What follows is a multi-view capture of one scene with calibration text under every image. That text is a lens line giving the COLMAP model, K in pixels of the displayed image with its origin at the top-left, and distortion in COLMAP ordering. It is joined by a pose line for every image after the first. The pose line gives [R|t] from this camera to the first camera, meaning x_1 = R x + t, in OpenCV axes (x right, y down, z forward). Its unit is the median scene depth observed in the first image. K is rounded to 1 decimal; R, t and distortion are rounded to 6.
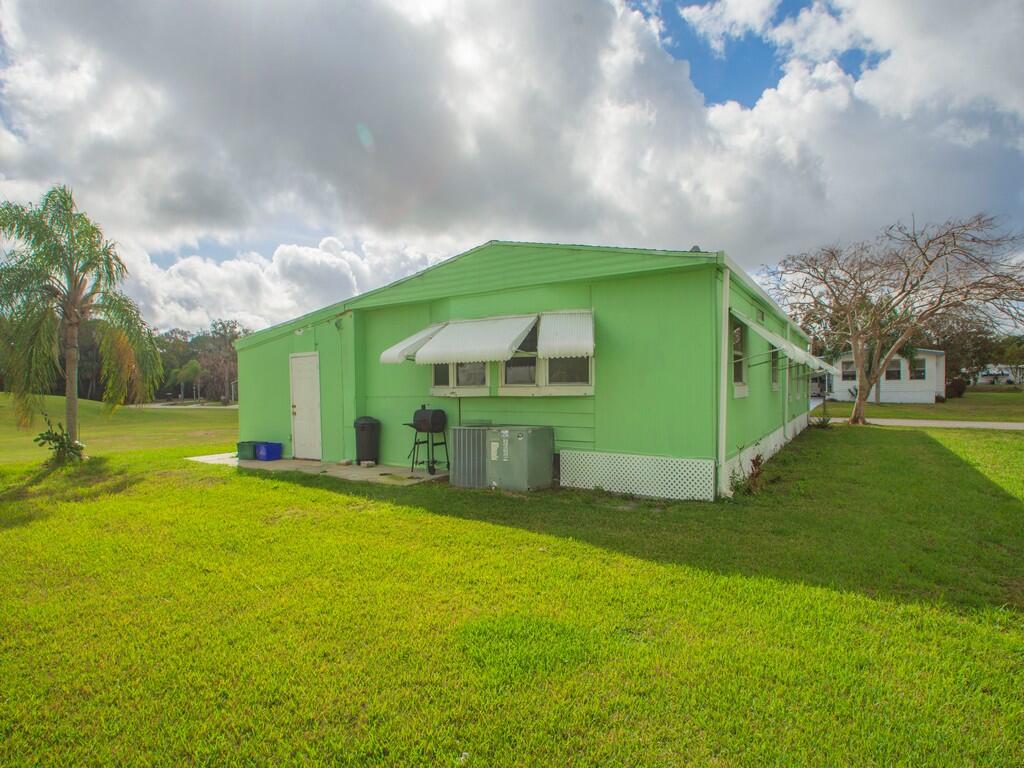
lens RADIAL K [[539.8, 0, 503.2], [0, 539.8, 390.9], [0, 0, 1]] dist [-0.014309, -0.007965]
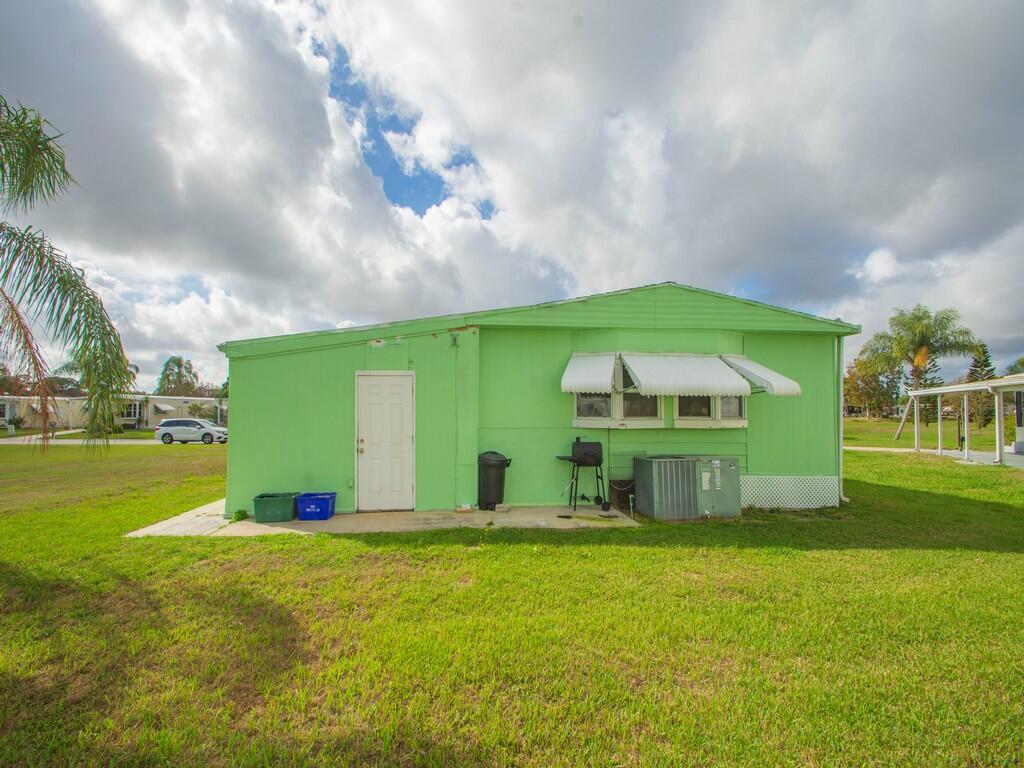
lens RADIAL K [[431.4, 0, 512.0], [0, 431.4, 398.4], [0, 0, 1]] dist [0.003597, 0.000180]
pose [[0.797752, 0.042723, 0.601471, -0.707440], [-0.008875, 0.998211, -0.059133, 0.004116], [-0.602921, 0.041836, 0.796703, 0.474288]]
